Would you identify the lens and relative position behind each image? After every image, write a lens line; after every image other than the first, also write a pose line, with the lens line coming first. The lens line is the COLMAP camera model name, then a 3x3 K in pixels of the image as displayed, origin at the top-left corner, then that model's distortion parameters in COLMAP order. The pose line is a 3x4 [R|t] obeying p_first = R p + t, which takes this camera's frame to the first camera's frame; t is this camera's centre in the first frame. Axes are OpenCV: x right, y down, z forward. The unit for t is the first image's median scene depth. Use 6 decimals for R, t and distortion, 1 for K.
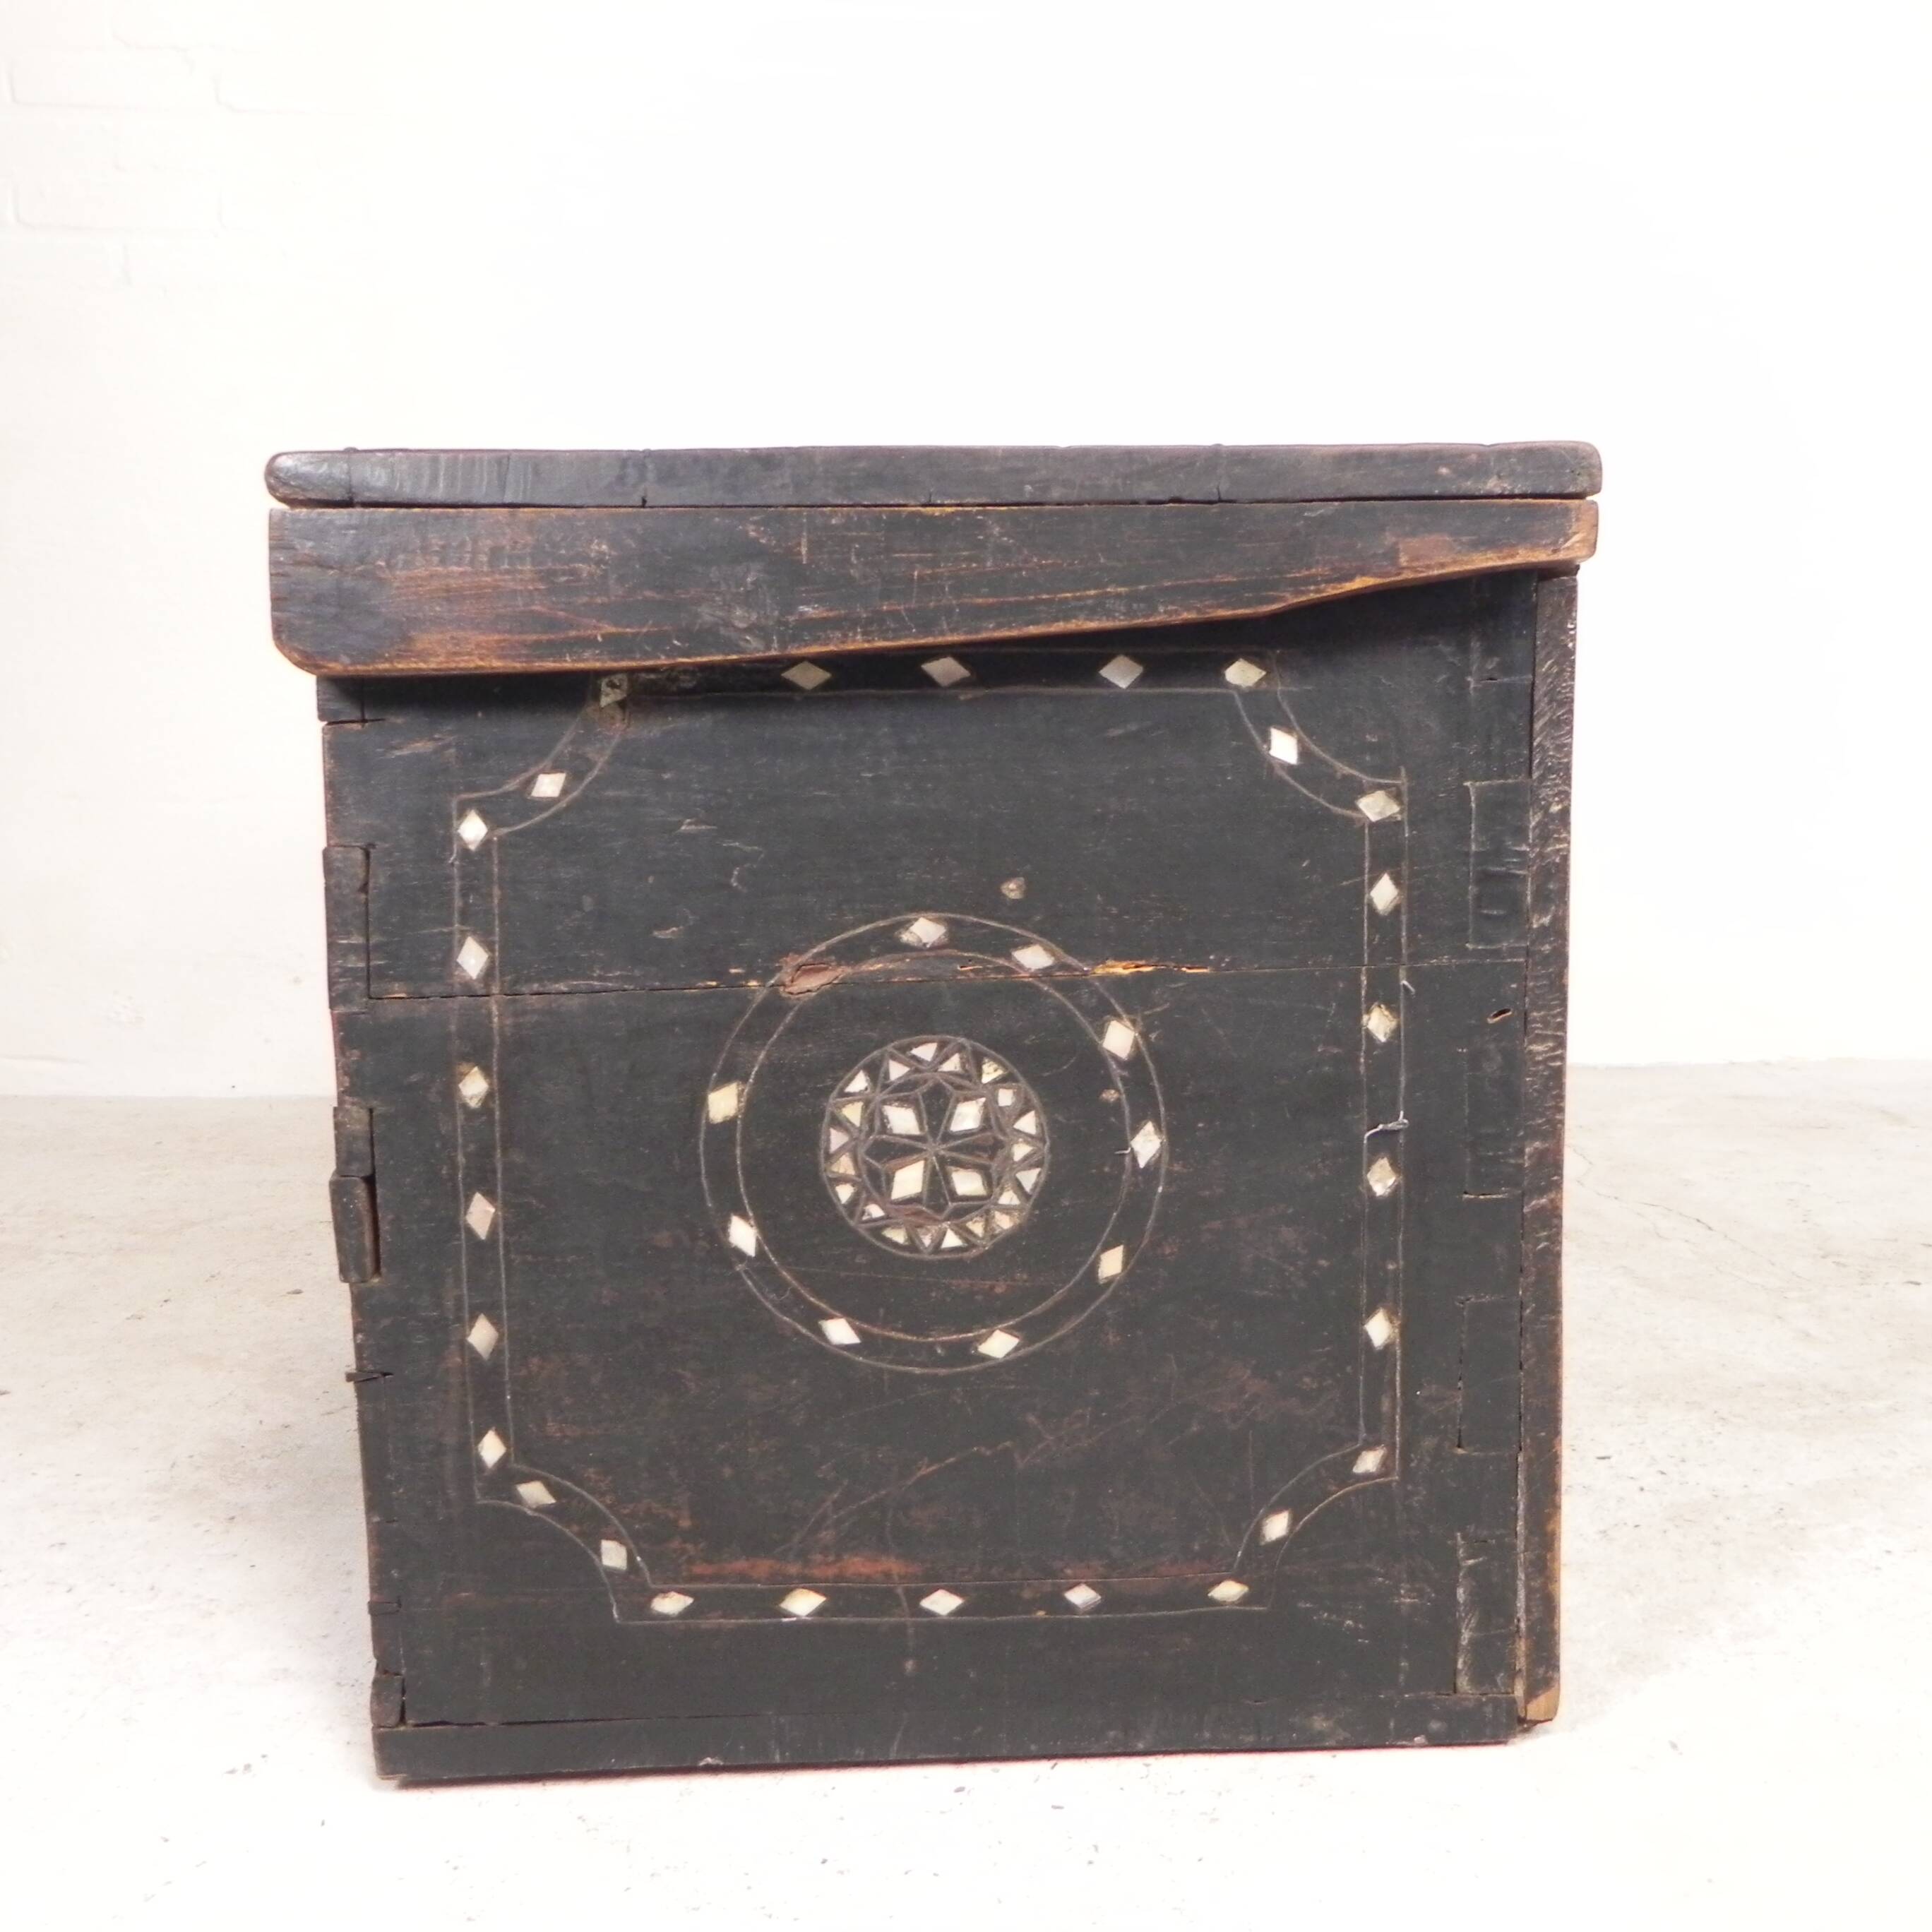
lens RADIAL K [[1961.7, 0, 980.6], [0, 1961.7, 960.4], [0, 0, 1]] dist [-0.011296, 0.000000]
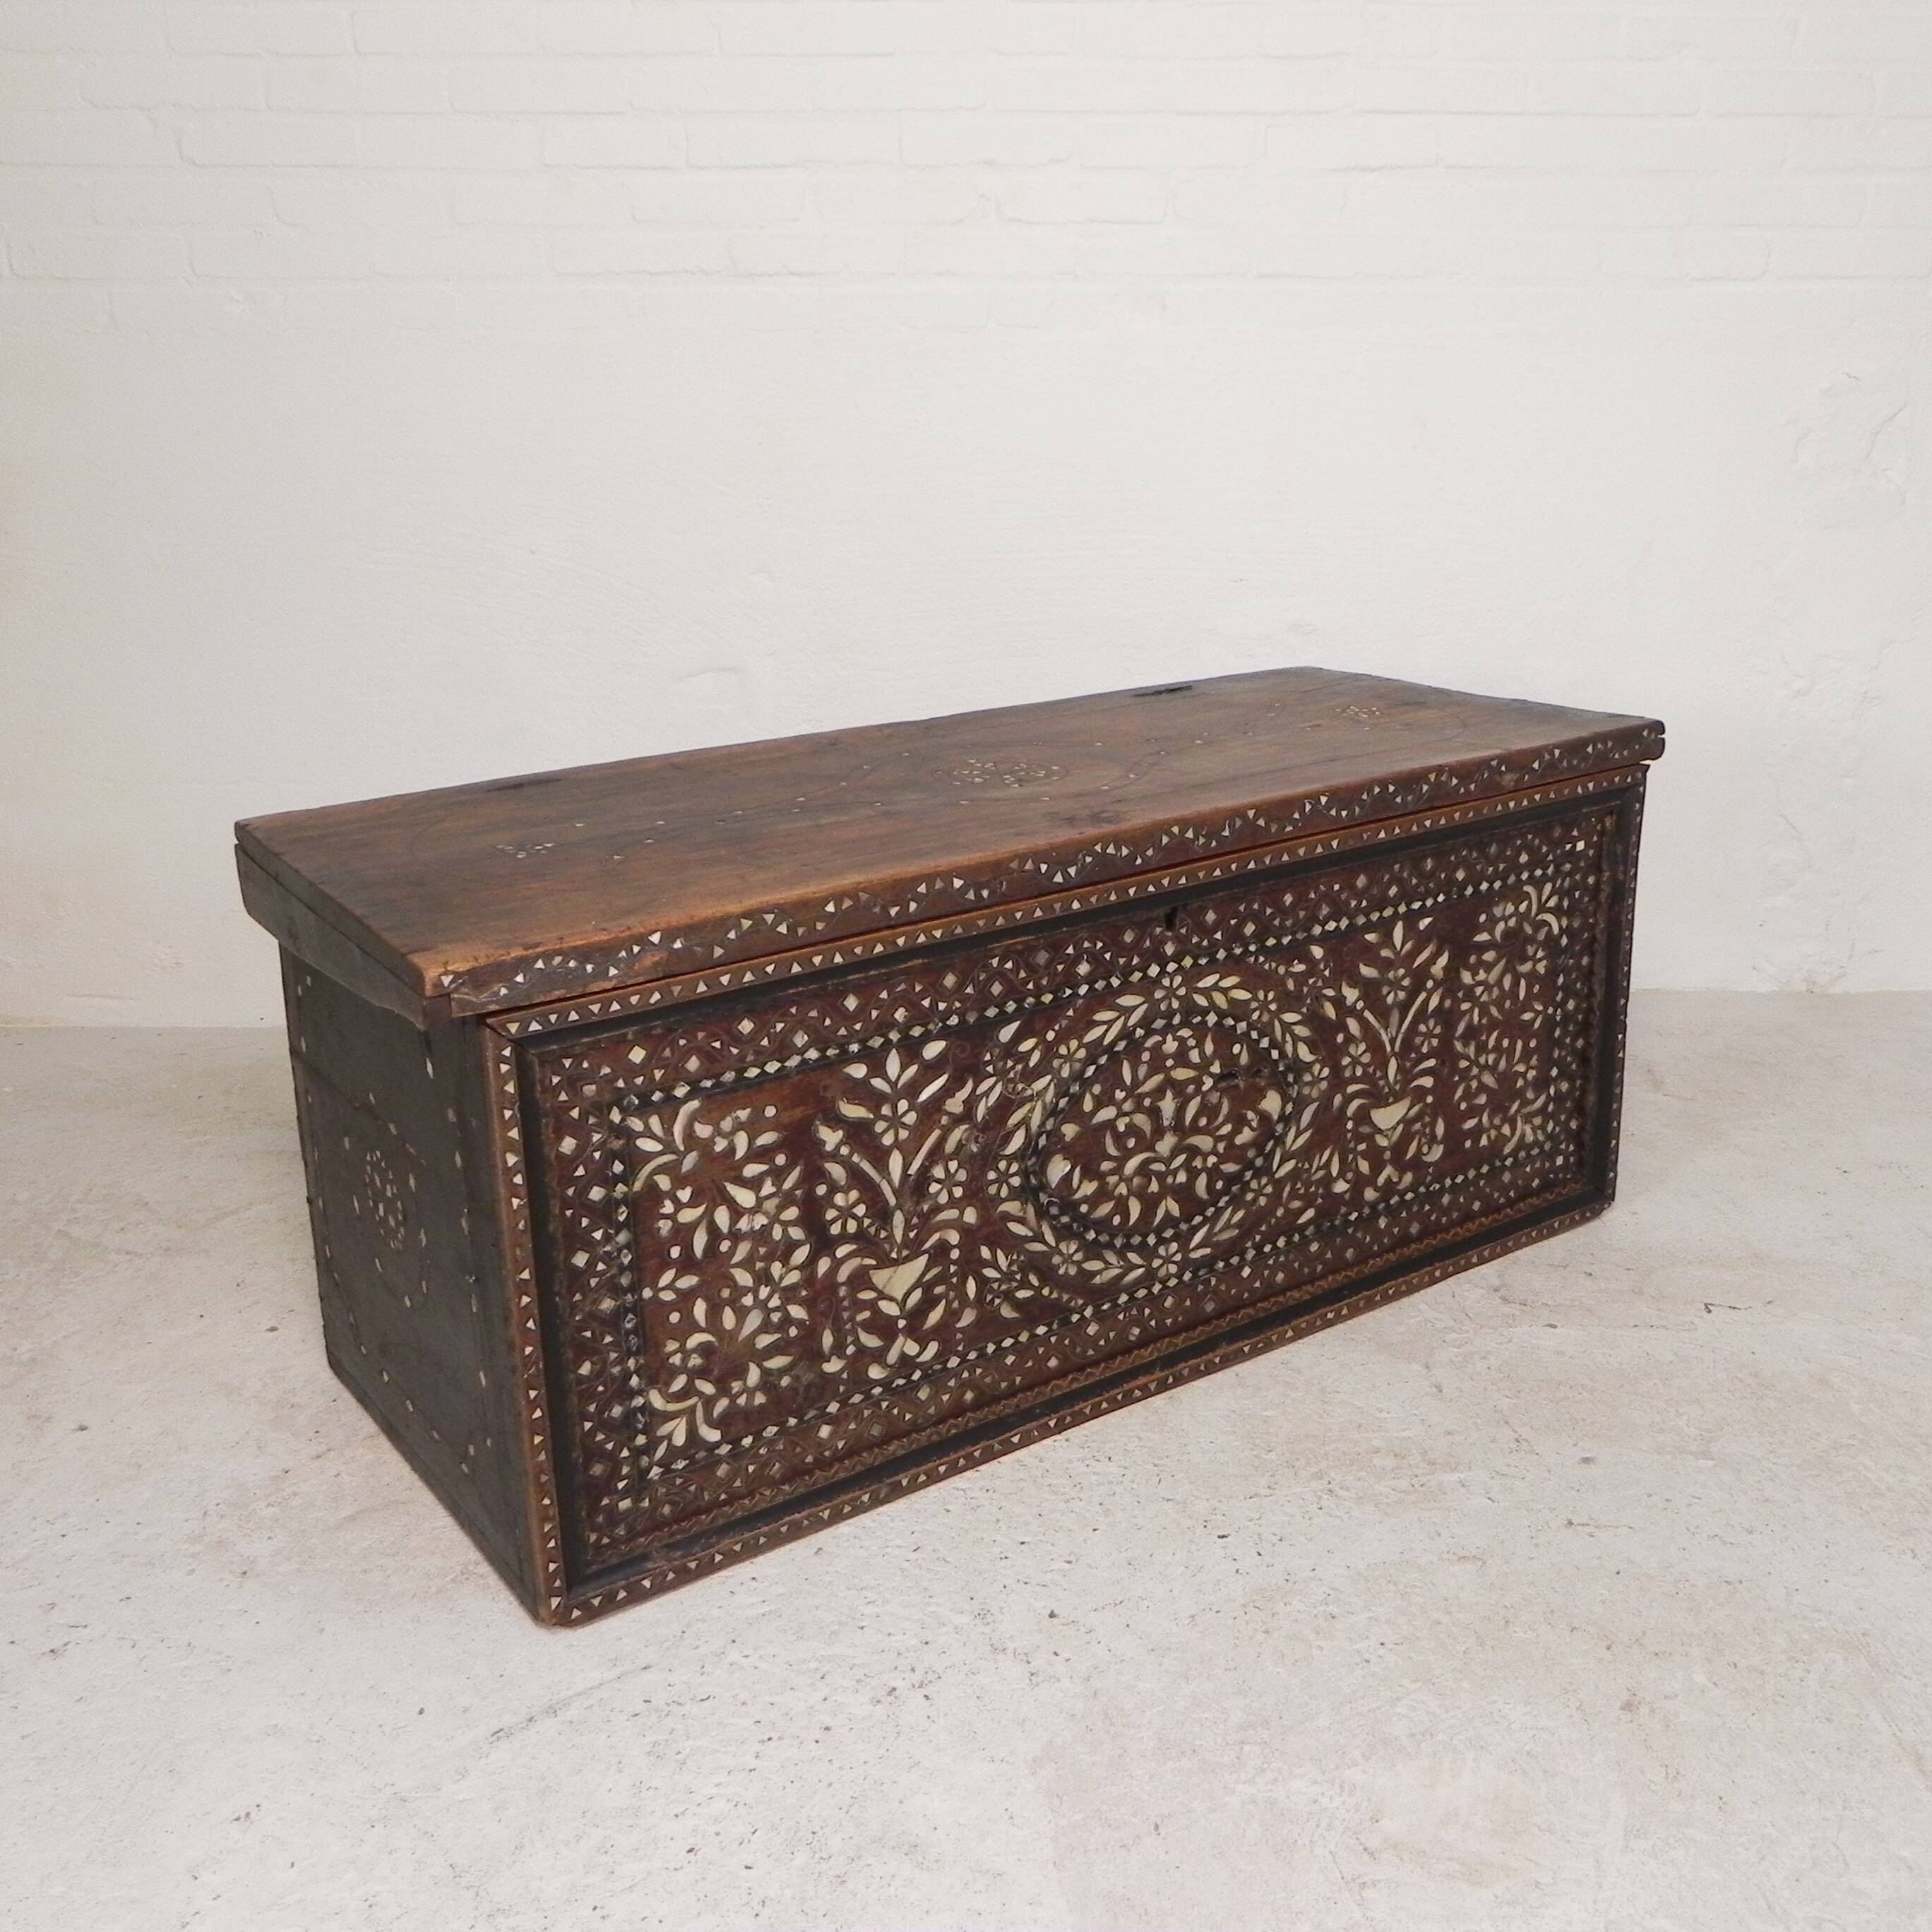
lens RADIAL K [[1961.7, 0, 985.5], [0, 1961.7, 946.6], [0, 0, 1]] dist [-0.011296, 0.000000]
pose [[0.999419, 0.010387, -0.032475, 0.278712], [-0.003856, 0.980793, 0.195011, -0.618371], [0.033877, -0.194773, 0.980263, -0.409768]]
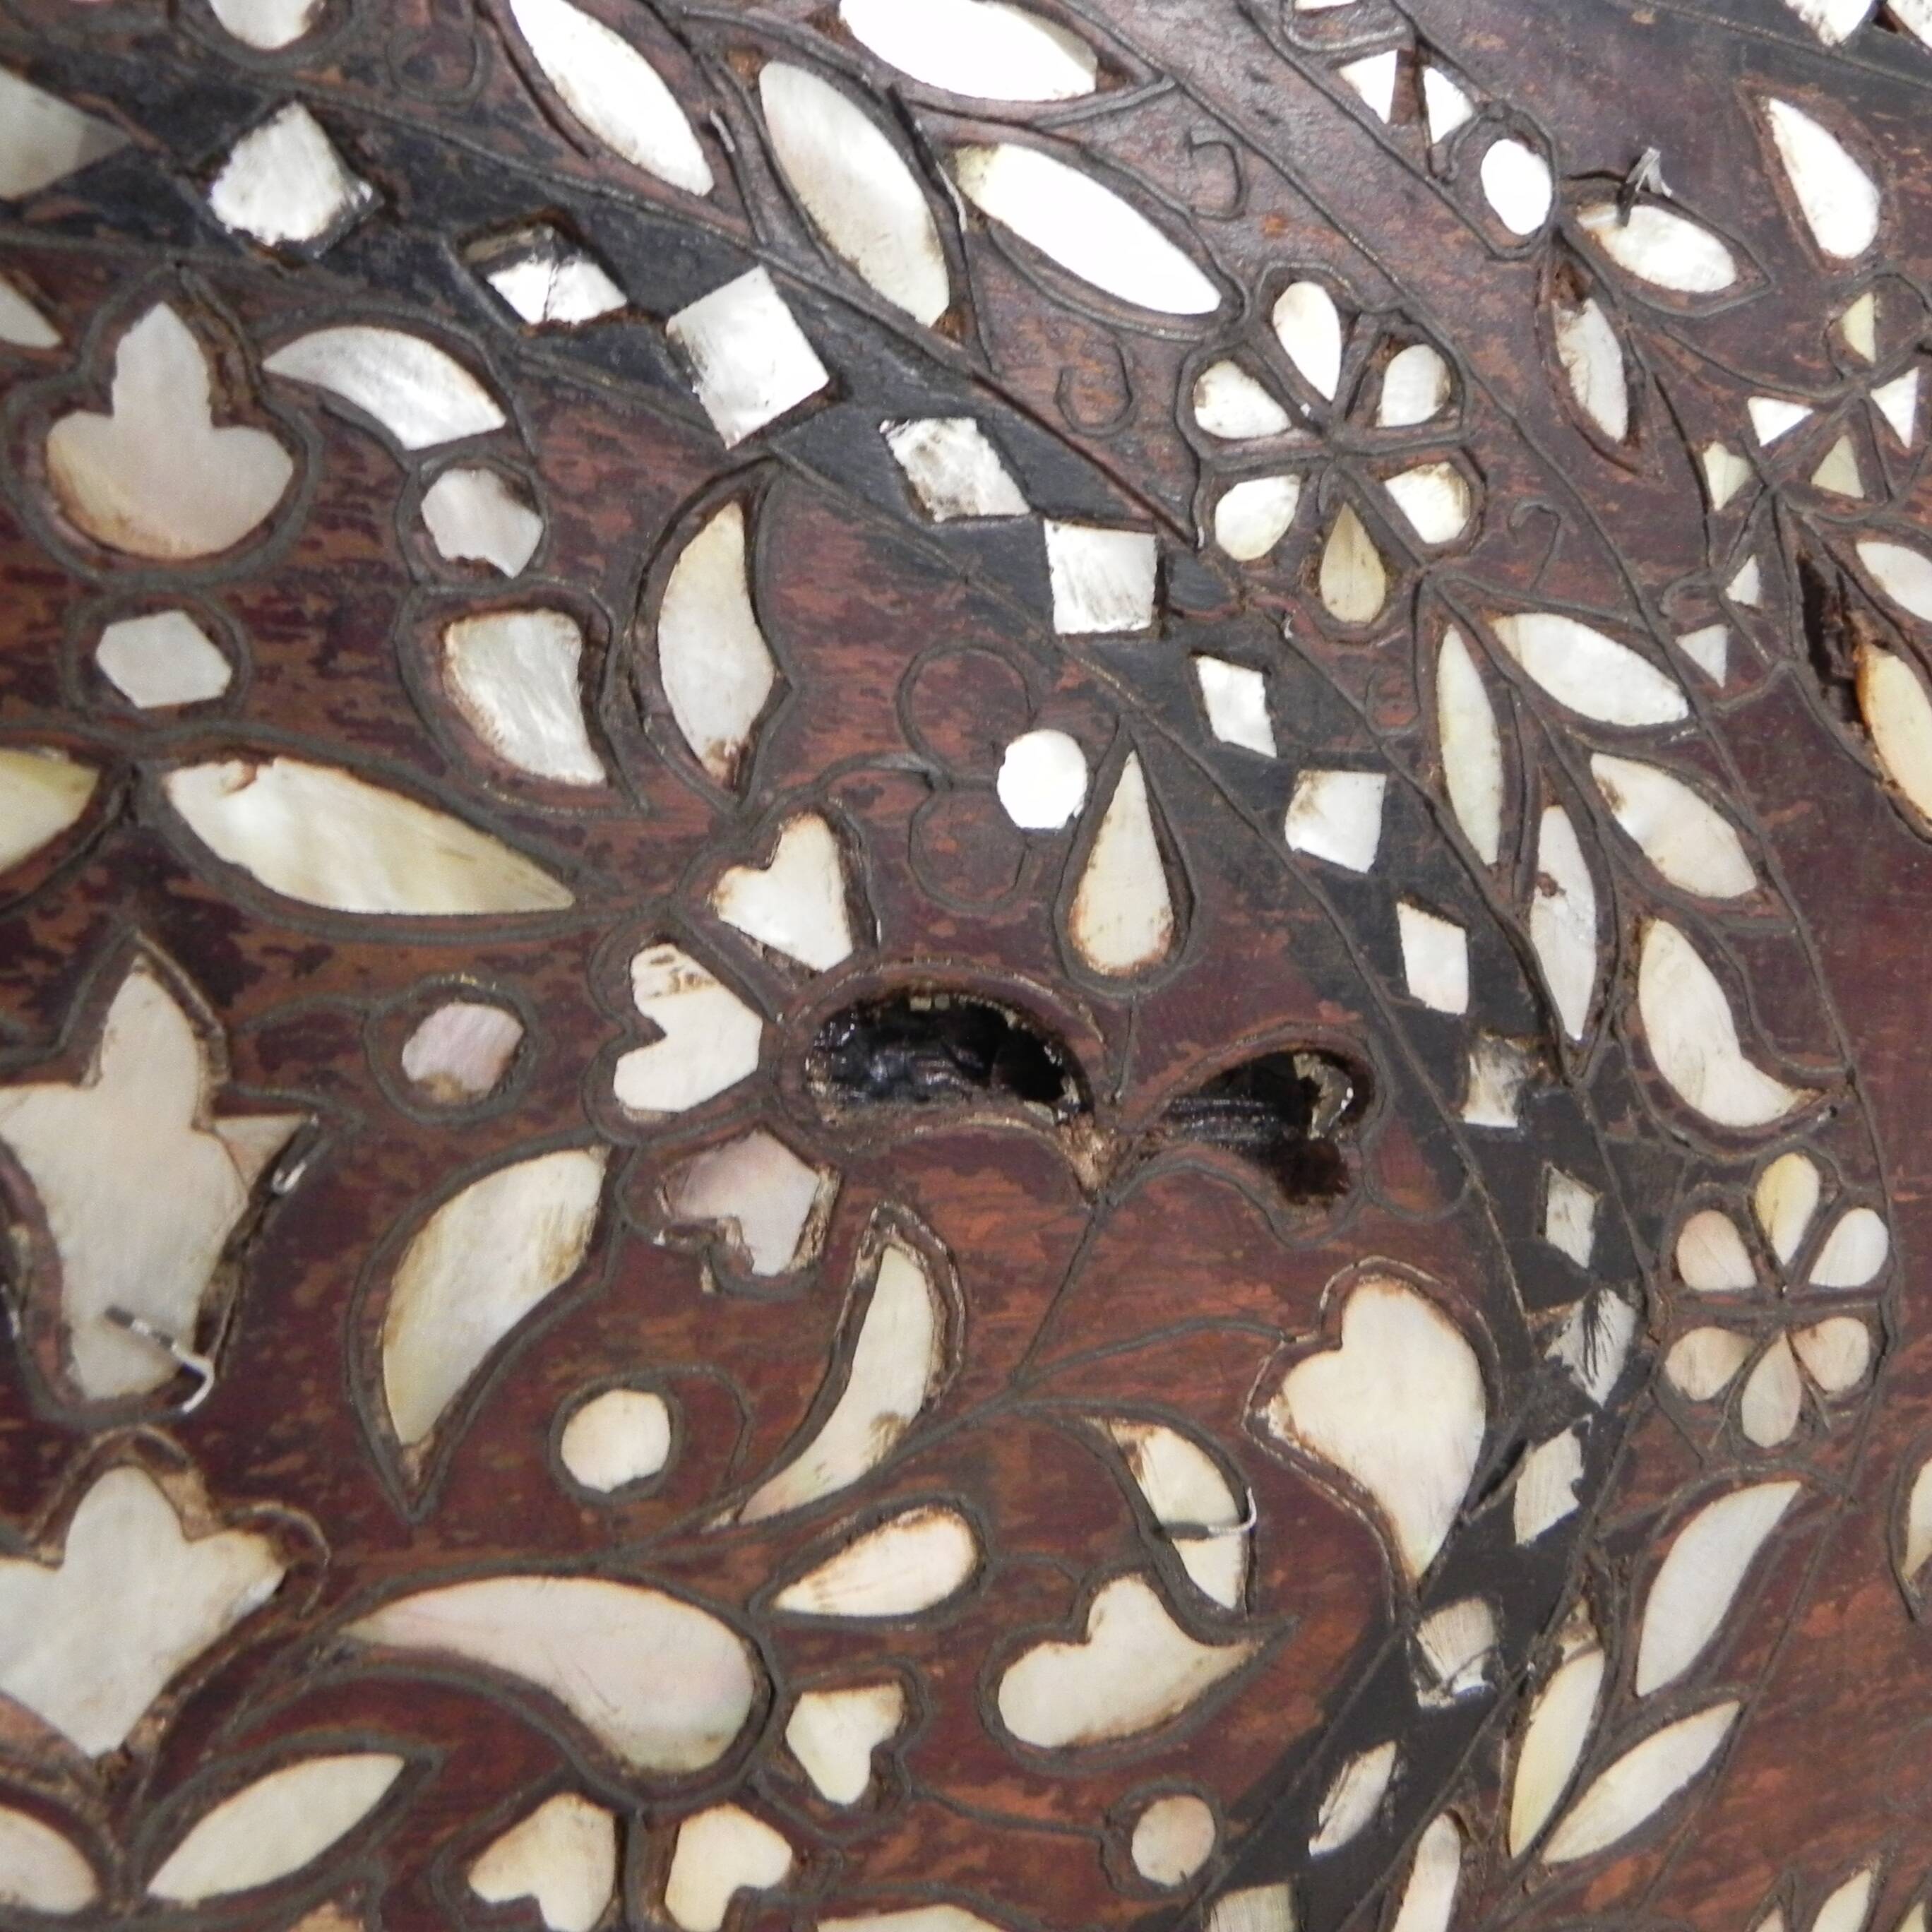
lens RADIAL K [[1961.7, 0, 969.6], [0, 1961.7, 946.8], [0, 0, 1]] dist [-0.011296, 0.000000]
pose [[0.972030, 0.075473, -0.222401, 0.542738], [-0.090858, 0.994069, -0.059763, -0.026968], [0.216571, 0.078298, 0.973122, 1.561163]]
